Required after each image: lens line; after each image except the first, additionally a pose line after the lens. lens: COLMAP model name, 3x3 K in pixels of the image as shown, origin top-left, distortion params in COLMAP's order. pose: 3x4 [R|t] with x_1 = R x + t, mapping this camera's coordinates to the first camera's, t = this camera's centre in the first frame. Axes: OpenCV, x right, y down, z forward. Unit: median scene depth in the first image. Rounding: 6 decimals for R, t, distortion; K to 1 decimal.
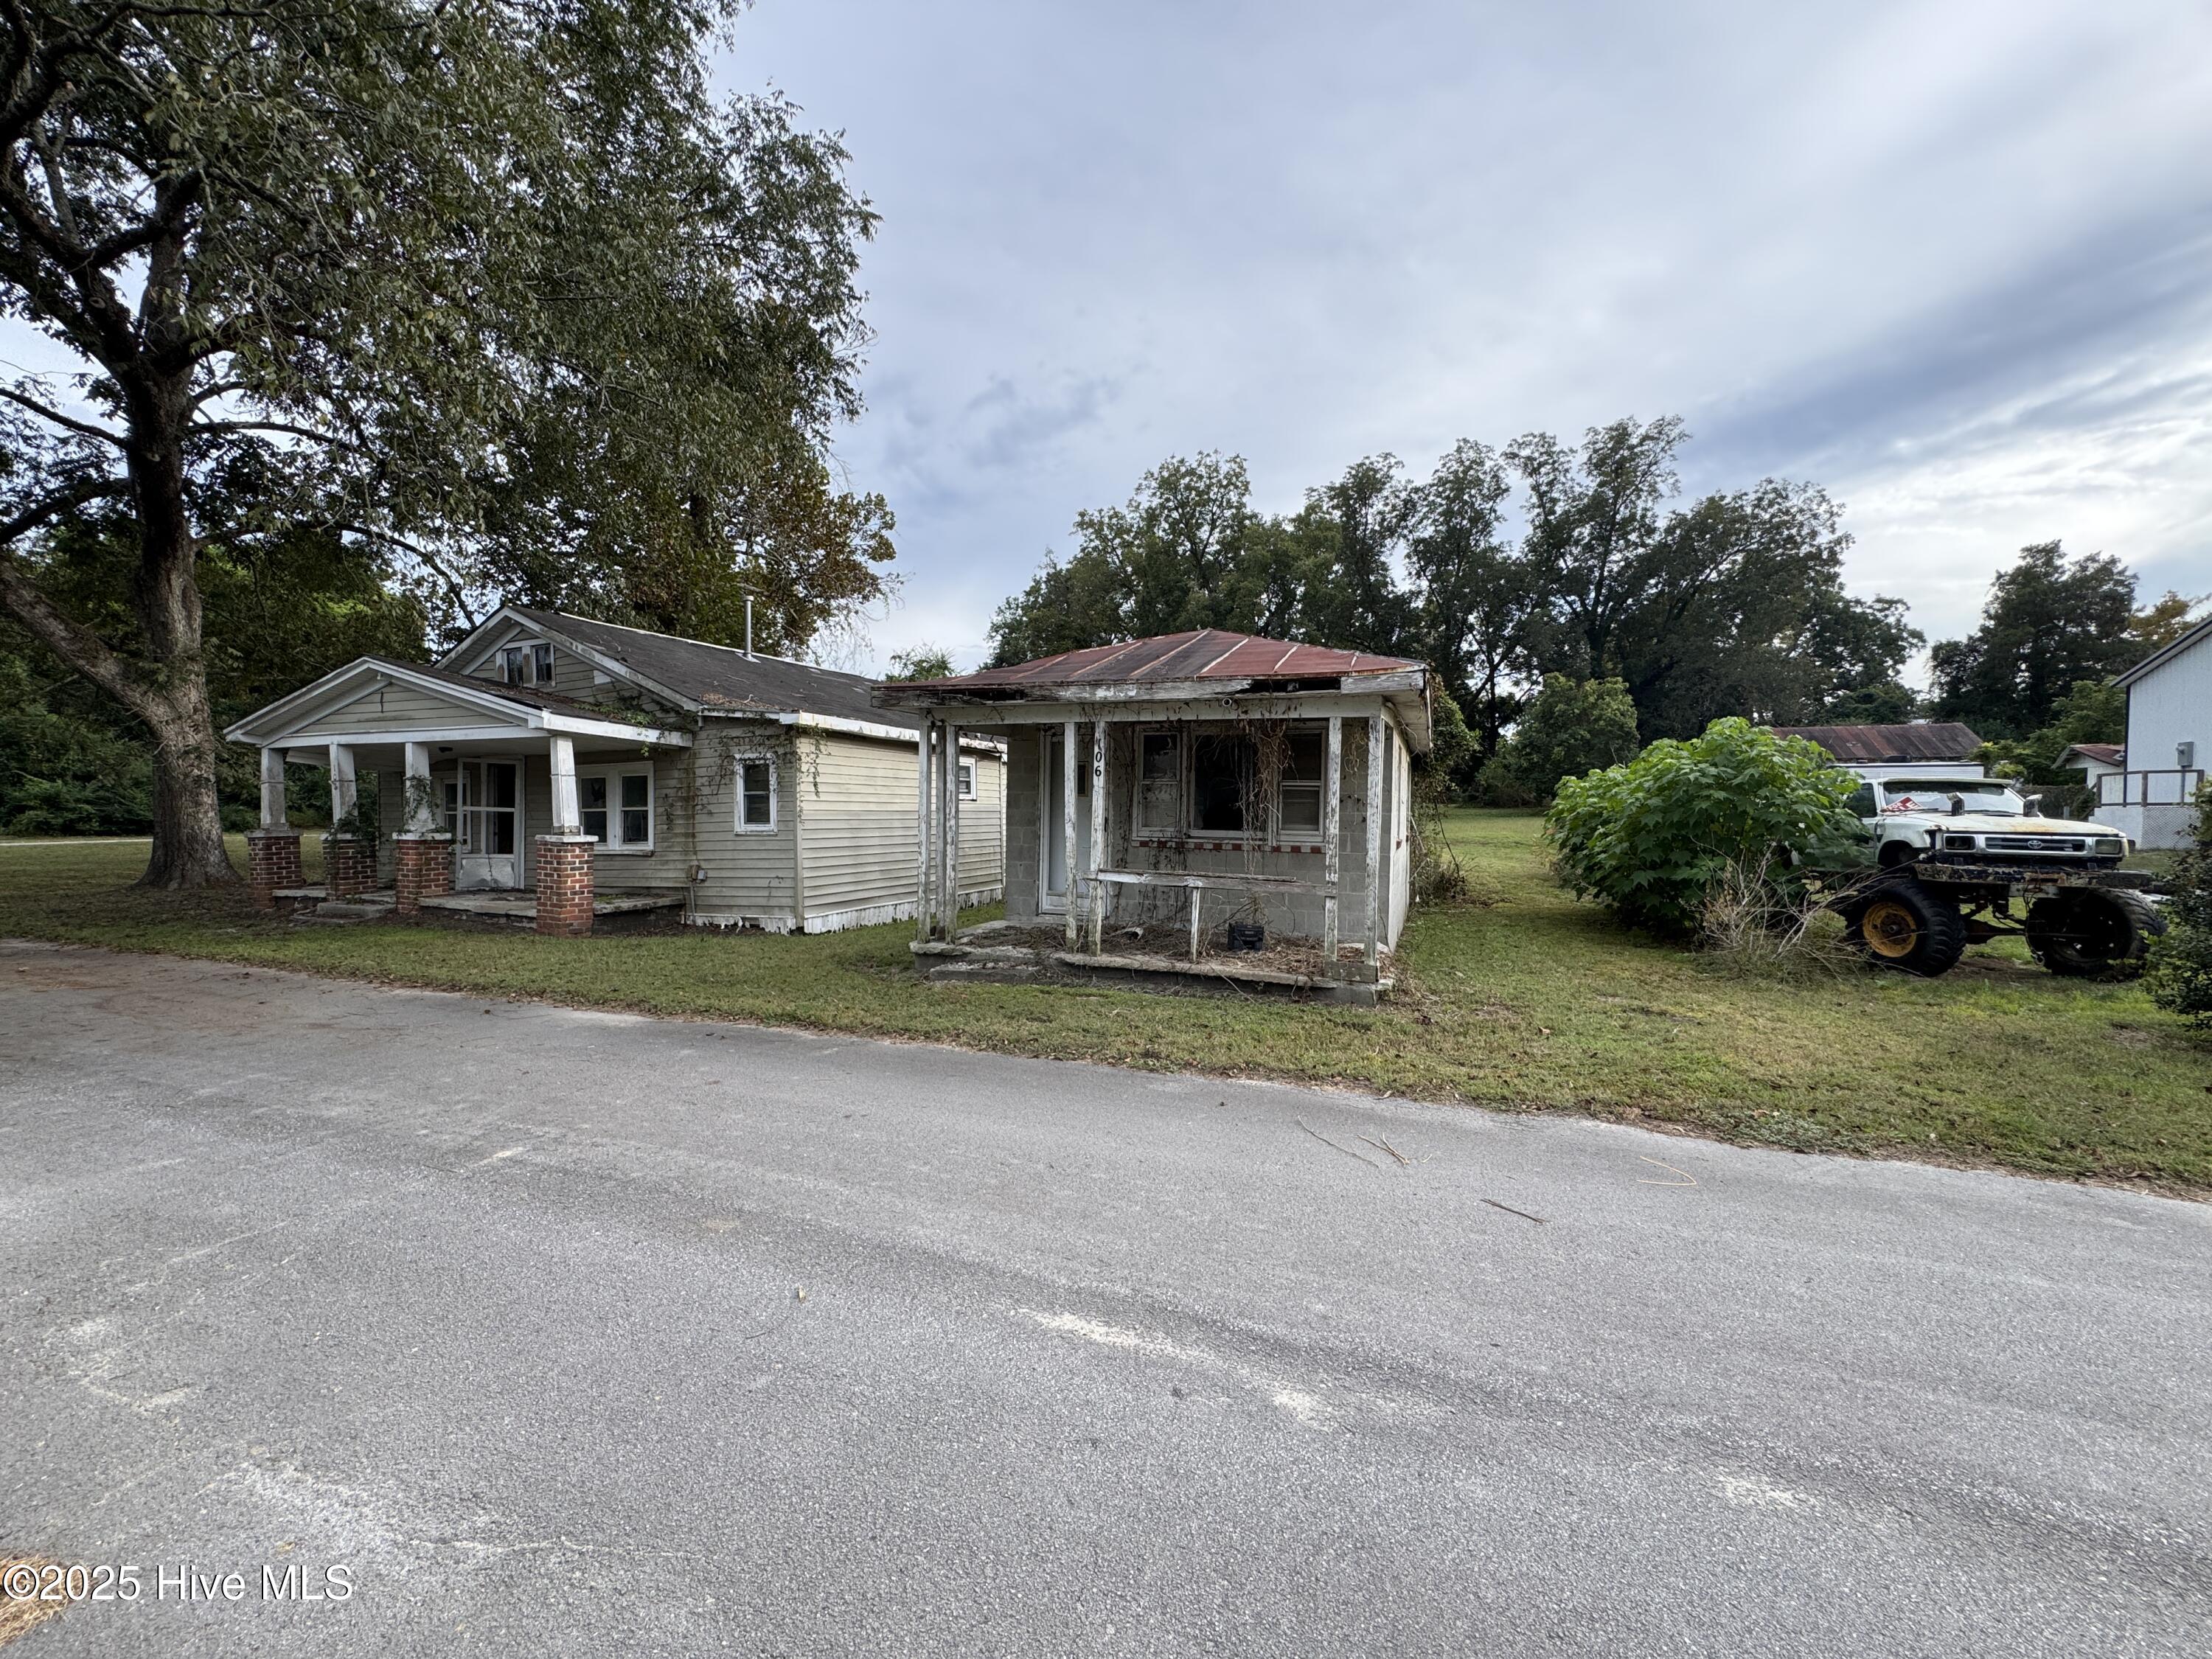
lens RADIAL K [[880.0, 0, 1104.6], [0, 880.0, 828.7], [0, 0, 1]] dist [-0.002640, -0.000029]
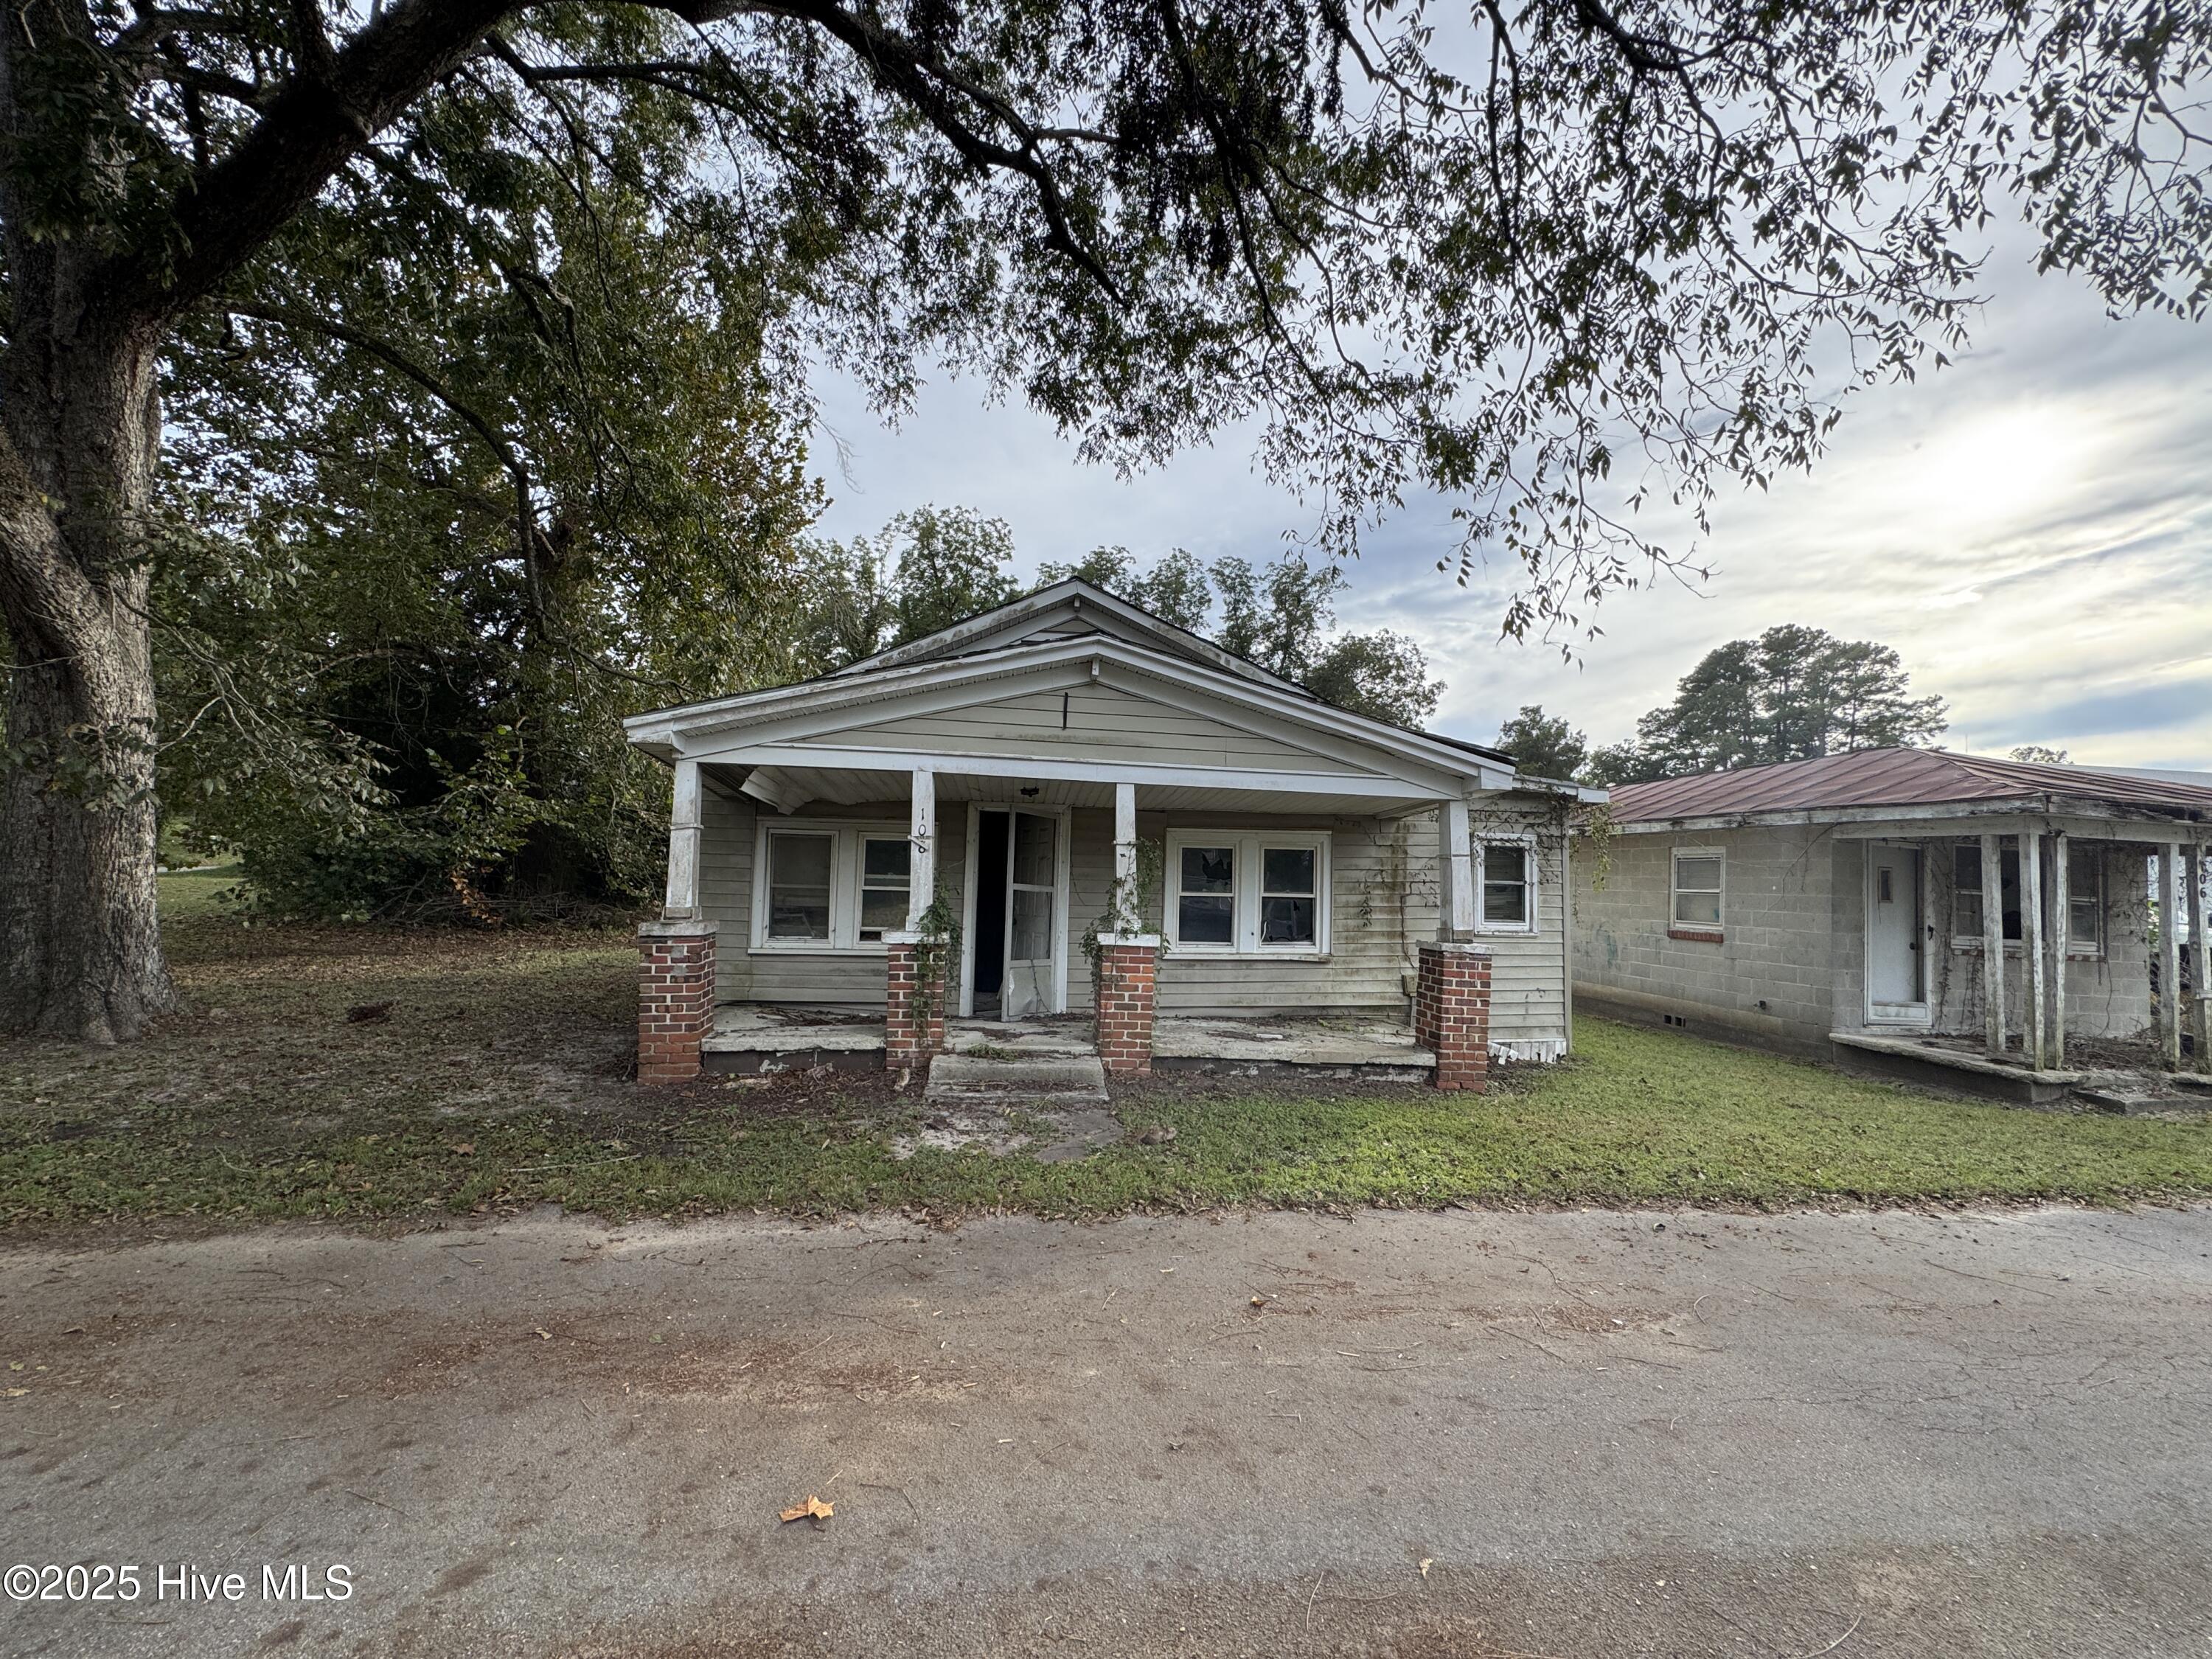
lens RADIAL K [[880.0, 0, 1104.6], [0, 880.0, 828.7], [0, 0, 1]] dist [-0.002640, -0.000029]
pose [[0.875773, 0.056405, 0.479417, -1.032079], [-0.024328, 0.997045, -0.072864, -0.021566], [-0.482111, 0.052149, 0.874557, 0.450538]]
